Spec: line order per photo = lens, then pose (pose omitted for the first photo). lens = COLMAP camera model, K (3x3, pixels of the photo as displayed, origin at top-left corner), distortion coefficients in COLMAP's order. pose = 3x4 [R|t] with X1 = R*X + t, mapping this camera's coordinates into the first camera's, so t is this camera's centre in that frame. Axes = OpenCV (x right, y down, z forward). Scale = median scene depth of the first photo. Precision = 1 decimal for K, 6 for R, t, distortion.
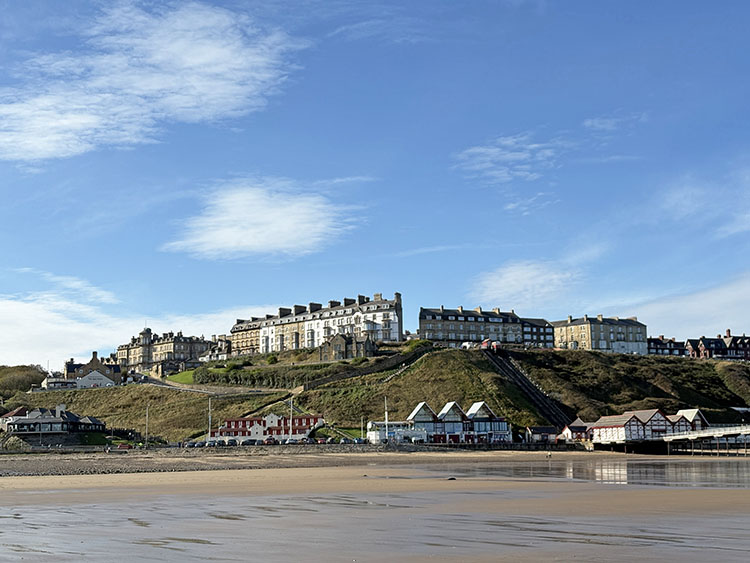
lens RADIAL K [[1111.5, 0, 375.0], [0, 1111.5, 281.5], [0, 0, 1]] dist [0.253462, -1.043387]
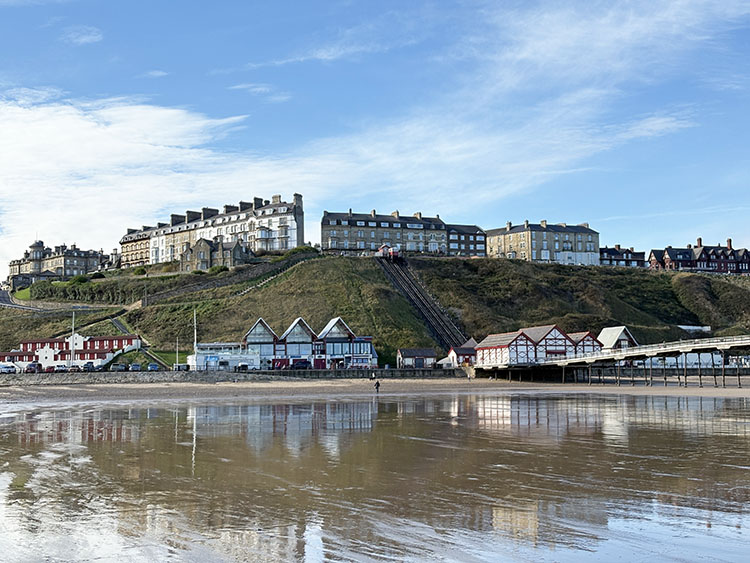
lens RADIAL K [[1111.5, 0, 375.0], [0, 1111.5, 281.5], [0, 0, 1]] dist [0.253462, -1.043387]
pose [[0.999770, -0.002346, -0.021301, 0.107459], [0.003688, 0.997996, 0.063175, 0.025922], [0.021110, -0.063239, 0.997775, 0.173173]]
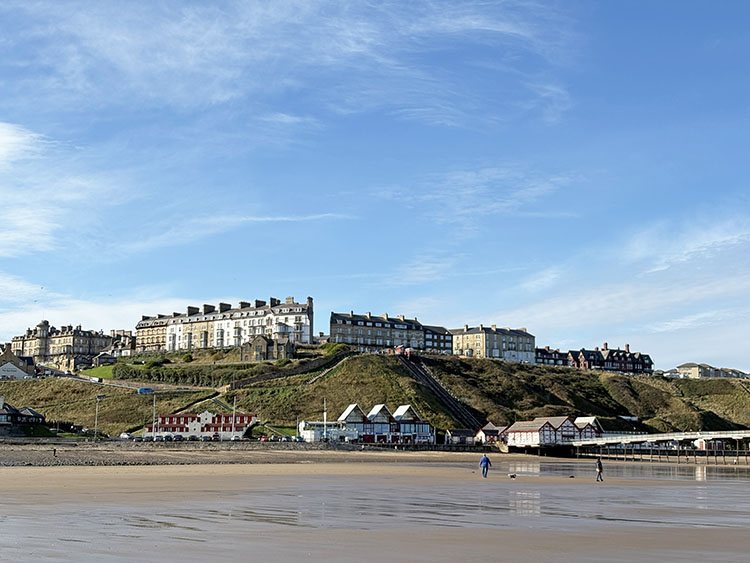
lens RADIAL K [[1111.5, 0, 375.0], [0, 1111.5, 281.5], [0, 0, 1]] dist [0.253462, -1.043387]
pose [[0.990206, 0.043705, 0.132600, -0.064338], [-0.043924, 0.999034, -0.001273, -0.006386], [-0.132527, -0.004564, 0.991169, -0.044494]]
